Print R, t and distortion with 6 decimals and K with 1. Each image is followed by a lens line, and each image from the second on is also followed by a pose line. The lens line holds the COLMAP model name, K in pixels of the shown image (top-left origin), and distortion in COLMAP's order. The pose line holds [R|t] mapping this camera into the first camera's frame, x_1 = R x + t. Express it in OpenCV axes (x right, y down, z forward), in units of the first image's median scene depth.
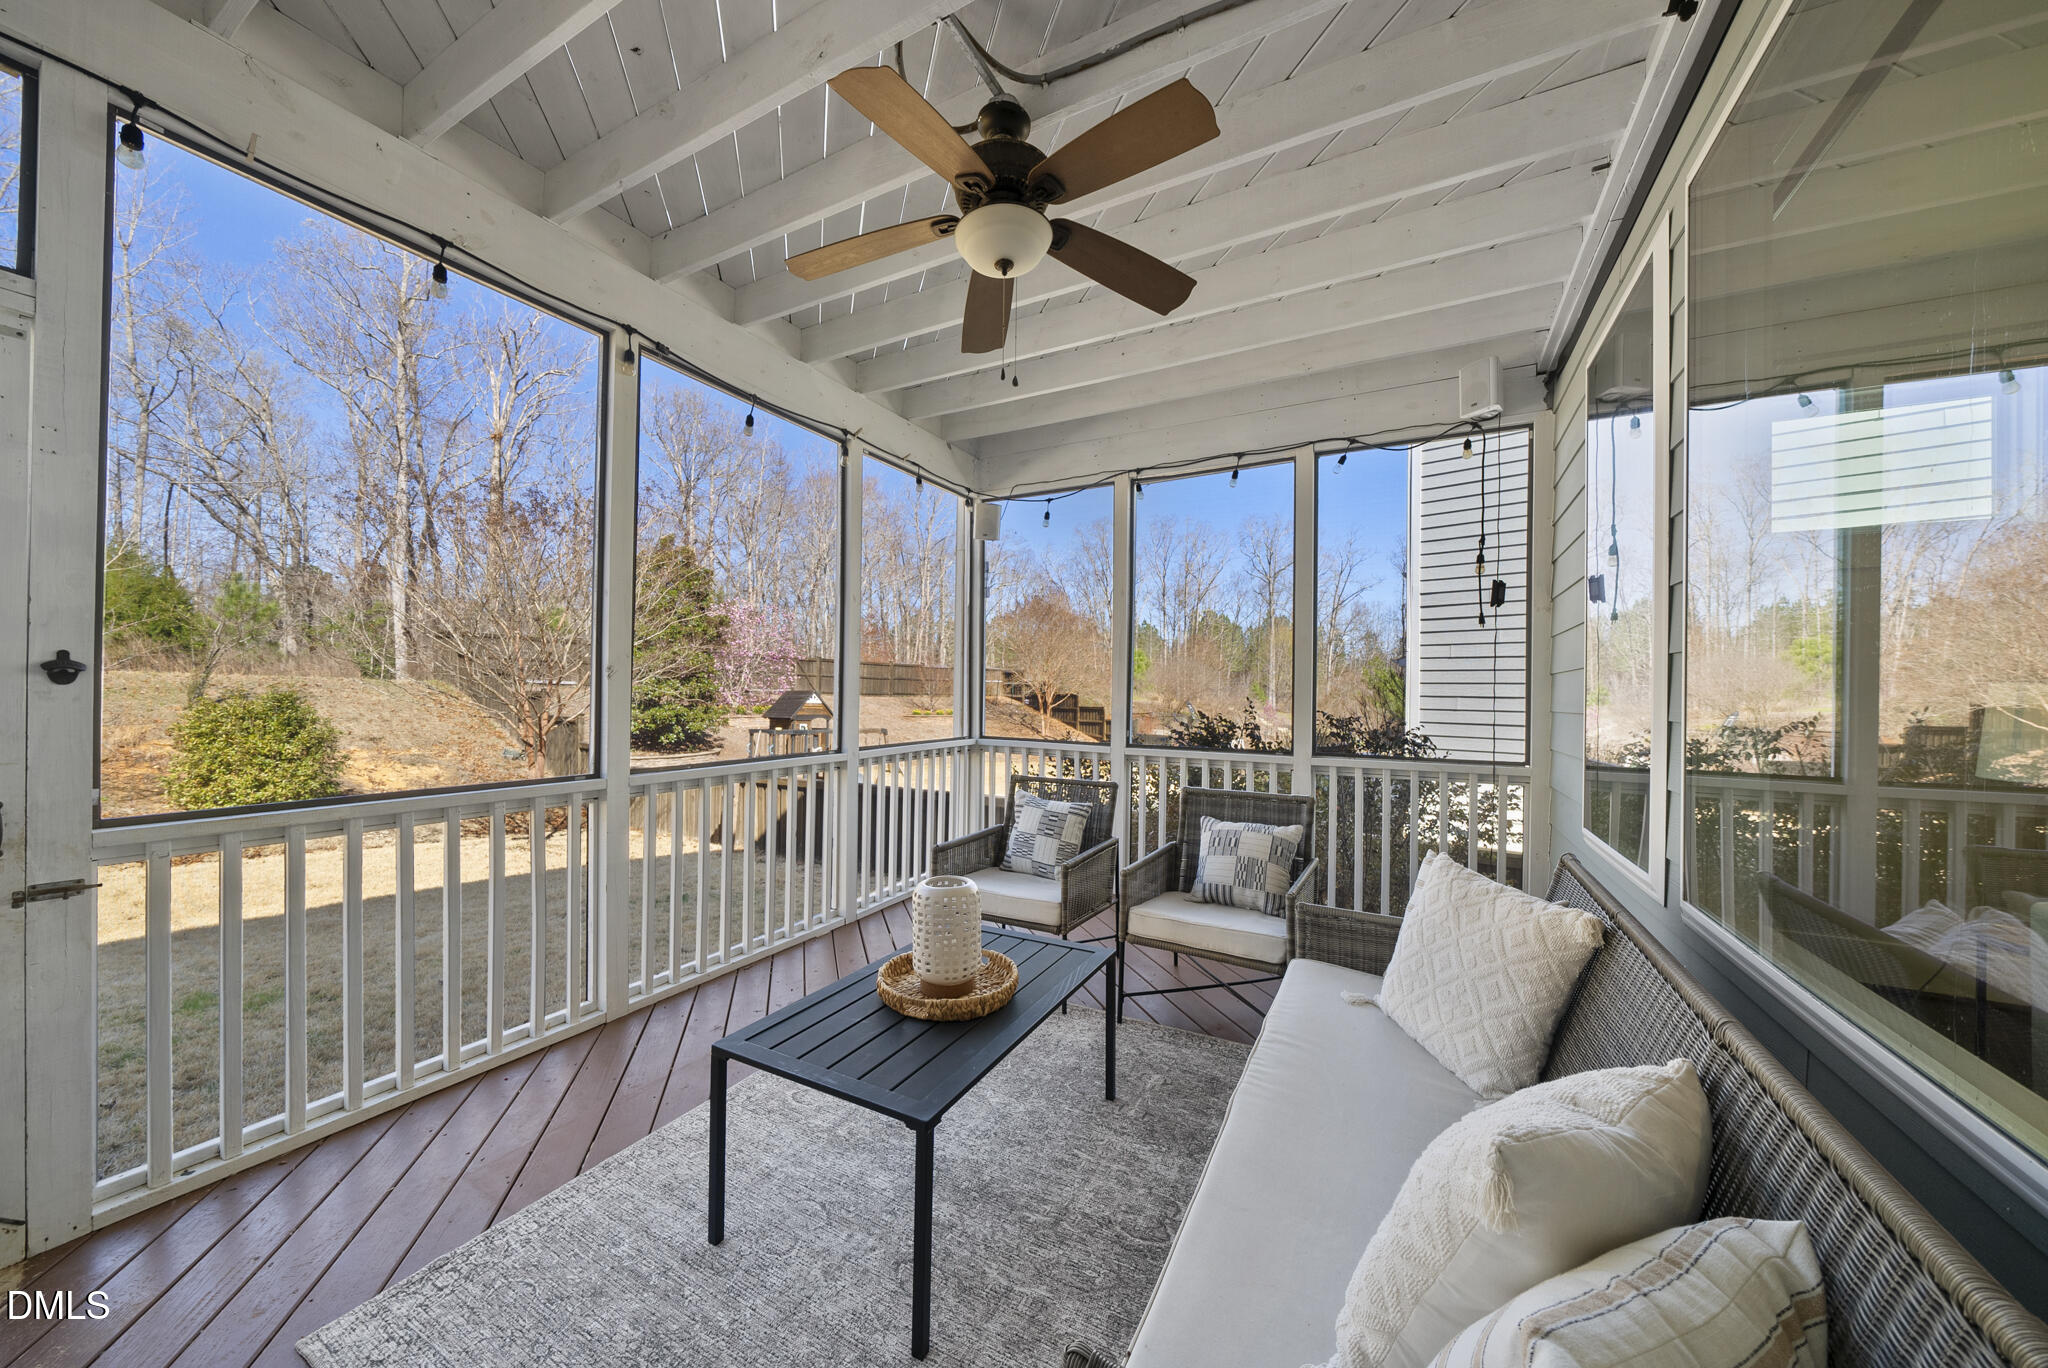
lens RADIAL K [[709.3, 0, 1020.0], [0, 709.3, 685.8], [0, 0, 1]] dist [-0.001938, -0.000111]
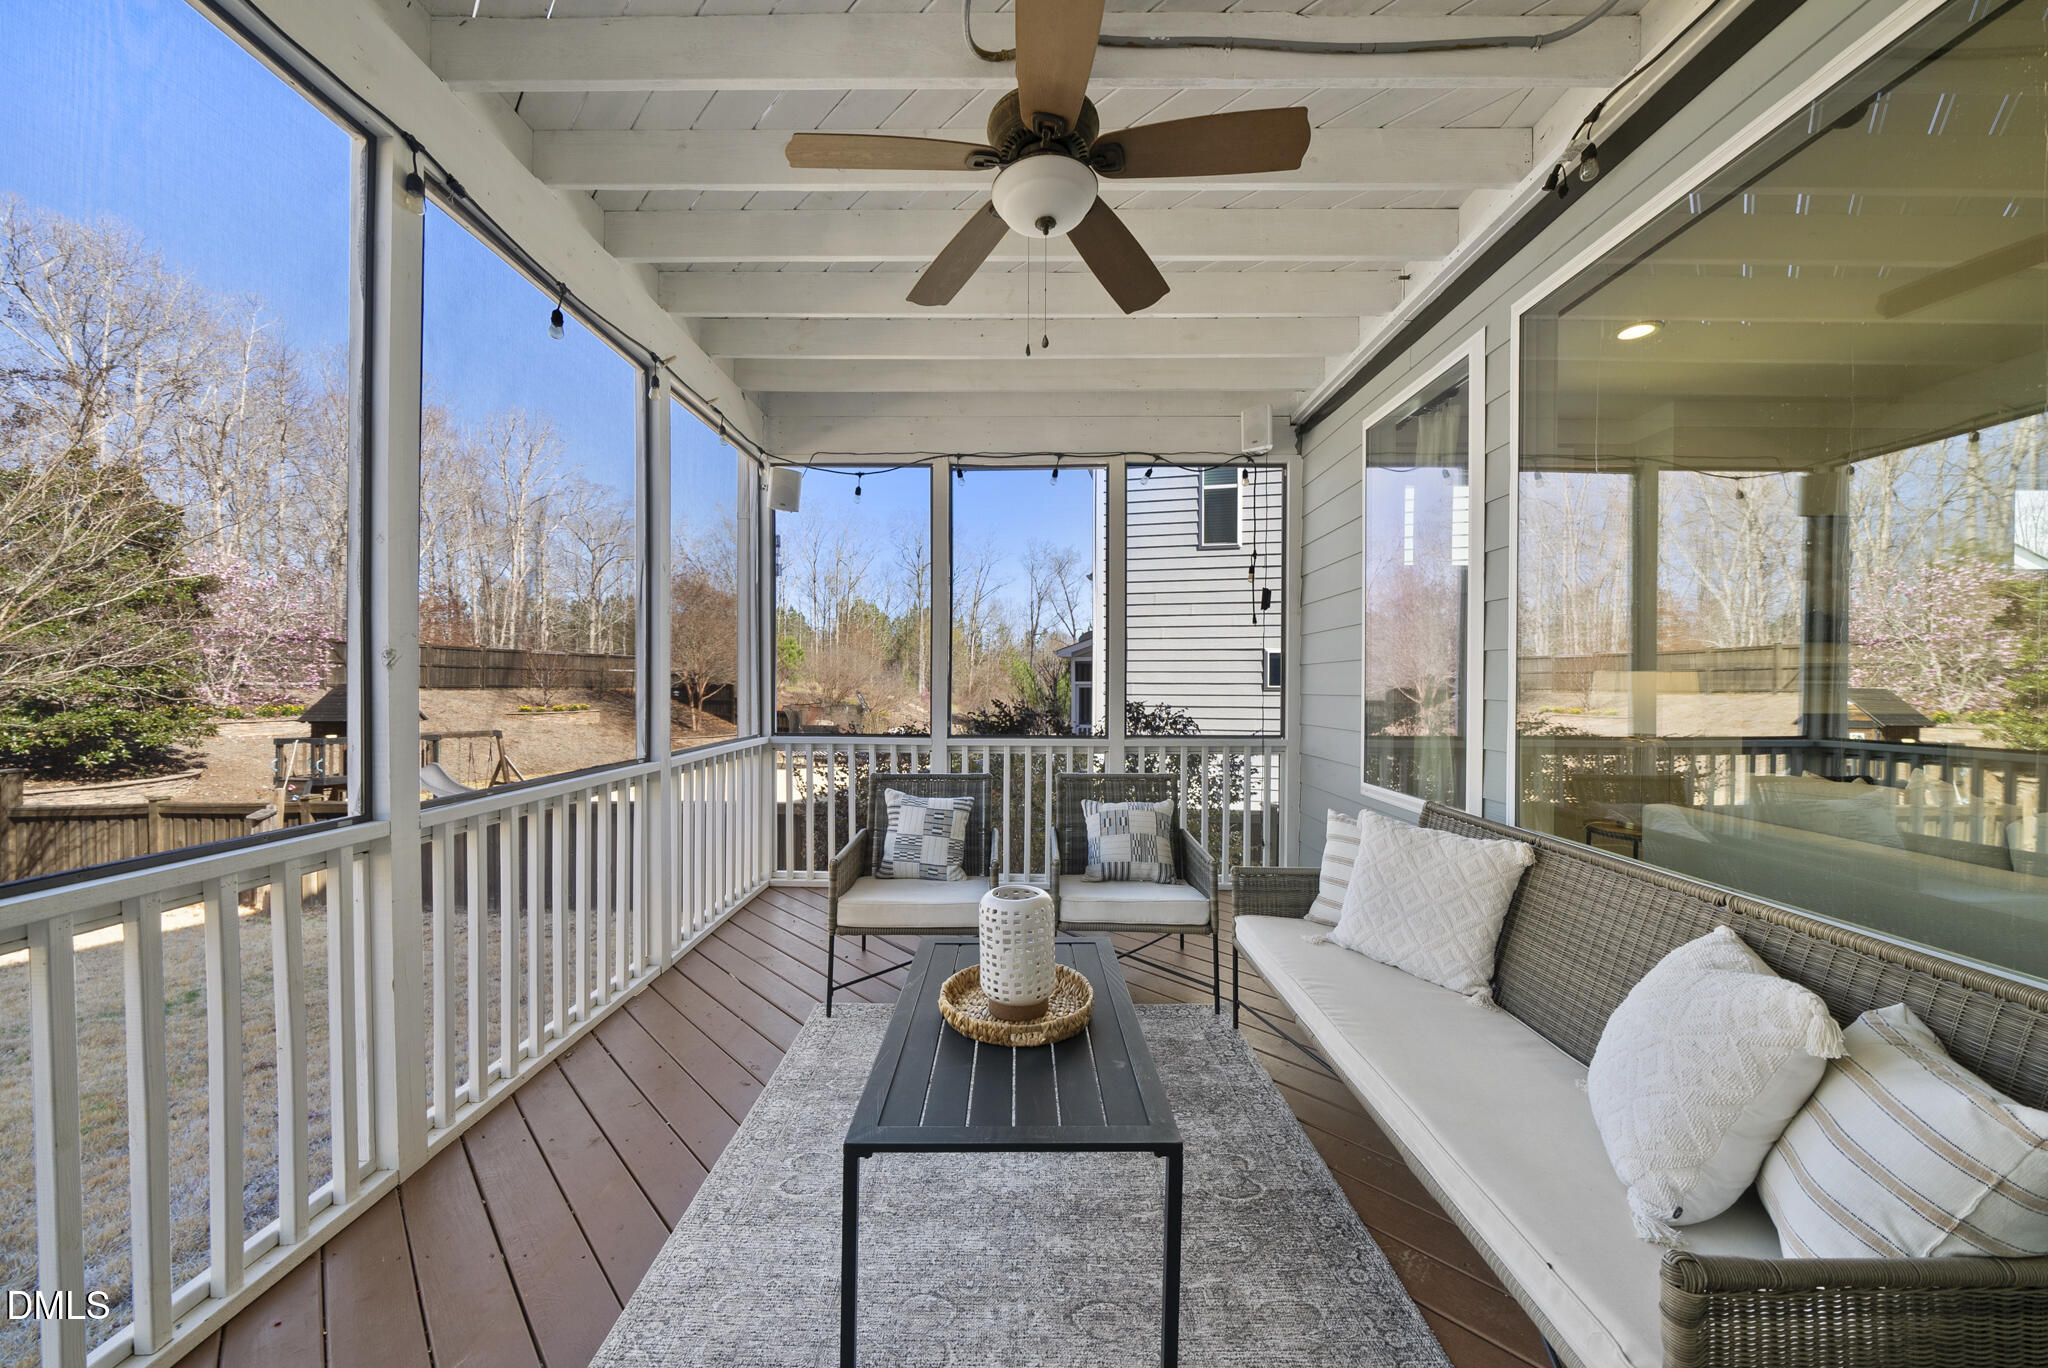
lens RADIAL K [[714.5, 0, 1021.4], [0, 714.5, 686.6], [0, 0, 1]] dist [-0.004776, -0.000172]
pose [[0.881148, -0.012208, 0.472683, -0.231305], [0.004323, 0.999833, 0.017764, -0.001672], [-0.472821, -0.013609, 0.881053, 0.085570]]
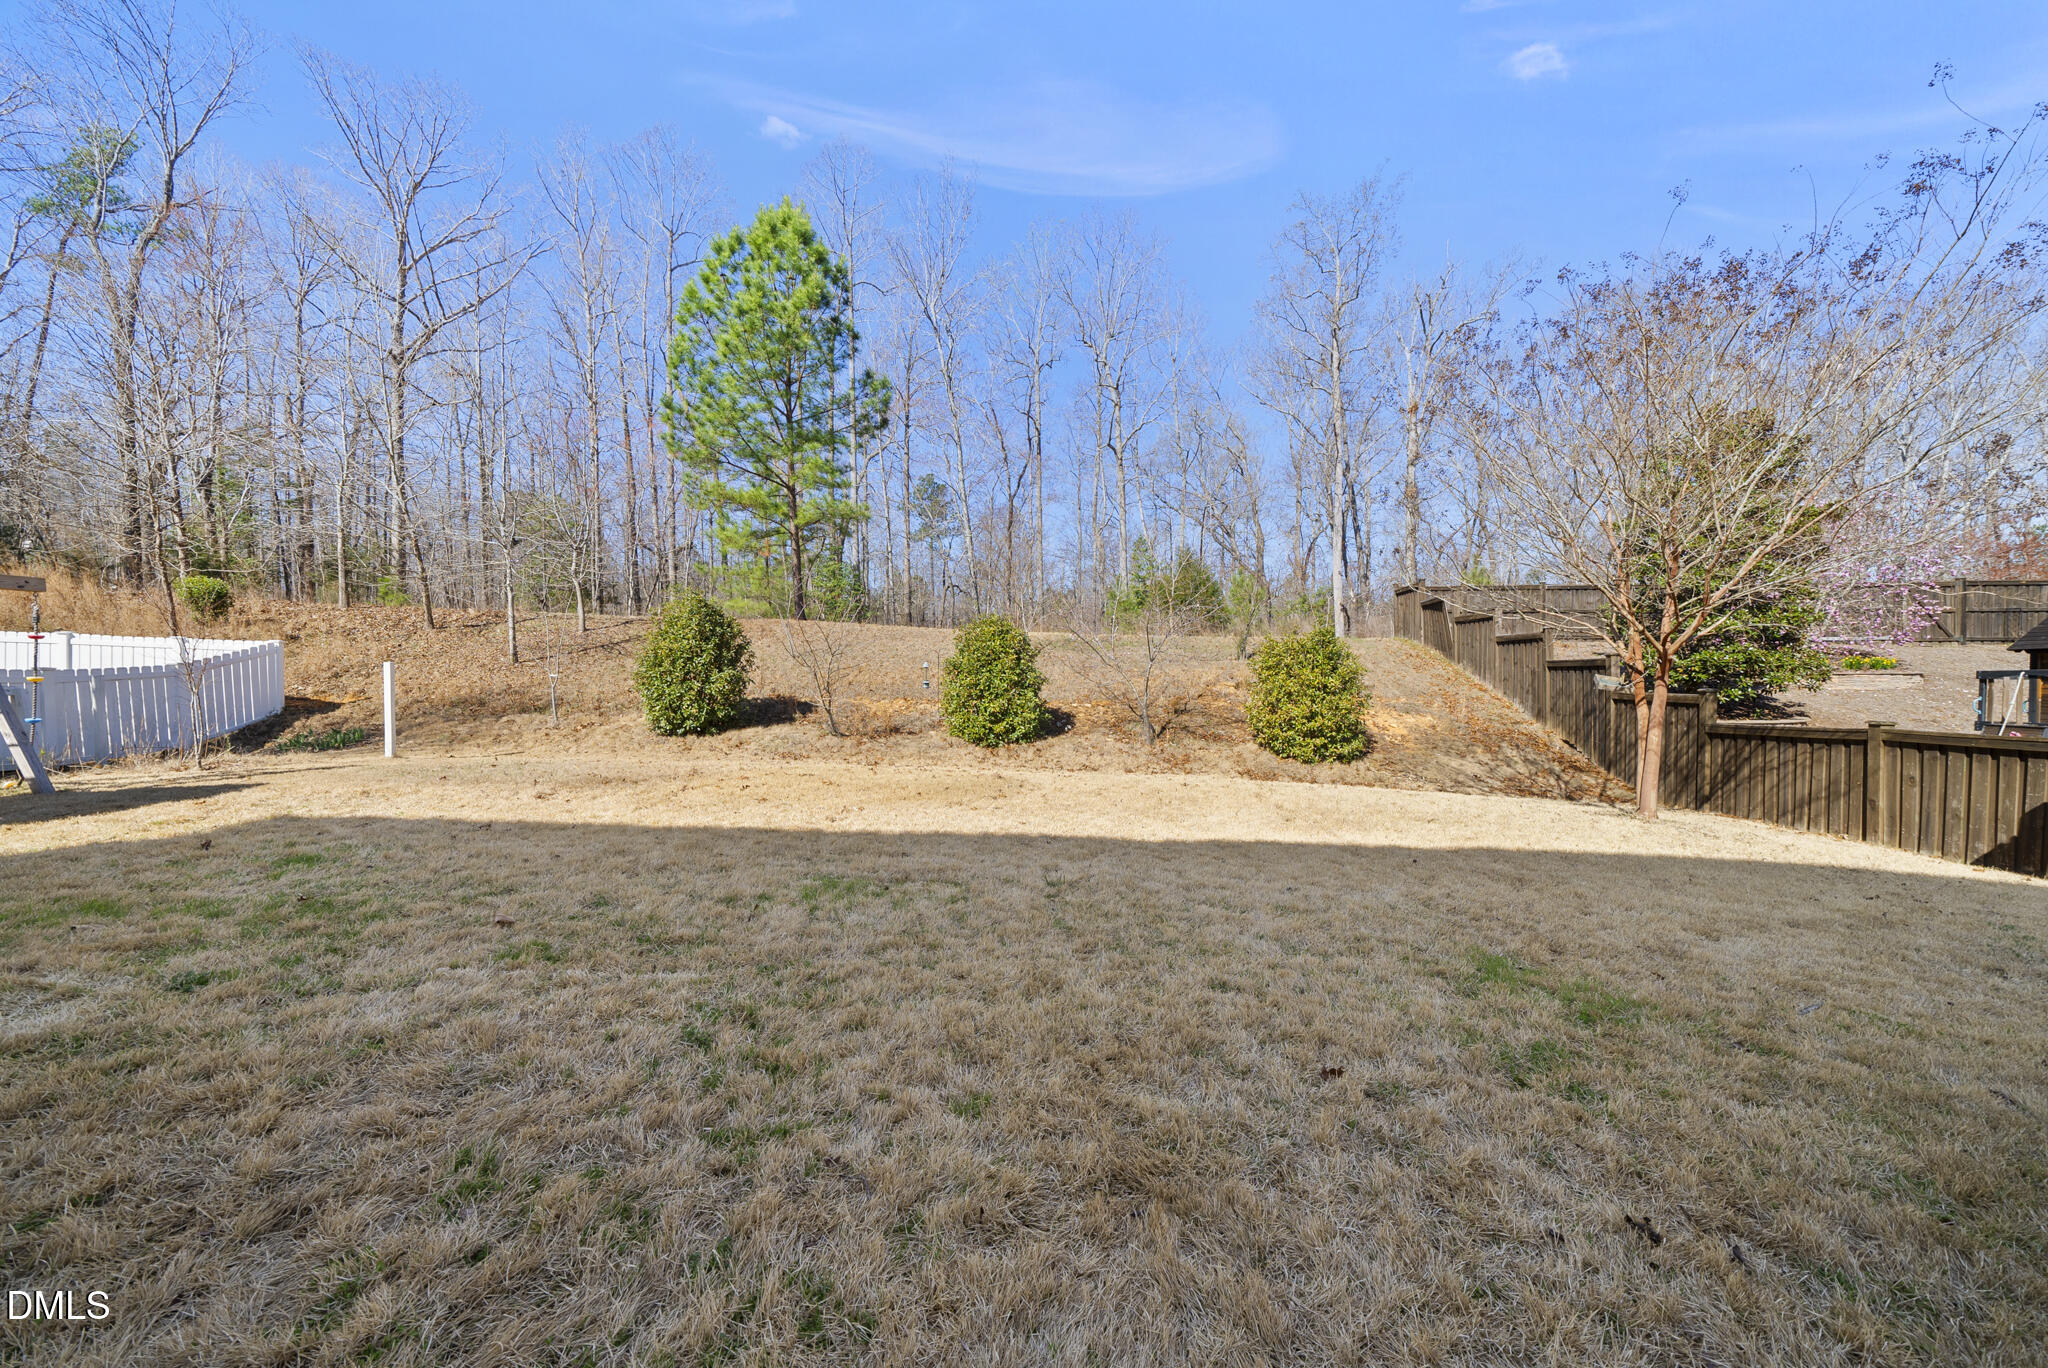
lens RADIAL K [[702.5, 0, 1024.0], [0, 702.5, 684.0], [0, 0, 1]] dist [-0.001188, -0.000076]
pose [[0.457112, -0.002458, -0.889406, -0.939387], [0.017691, 0.999823, 0.006330, 0.216286], [0.889233, -0.018628, 0.457075, 0.404471]]
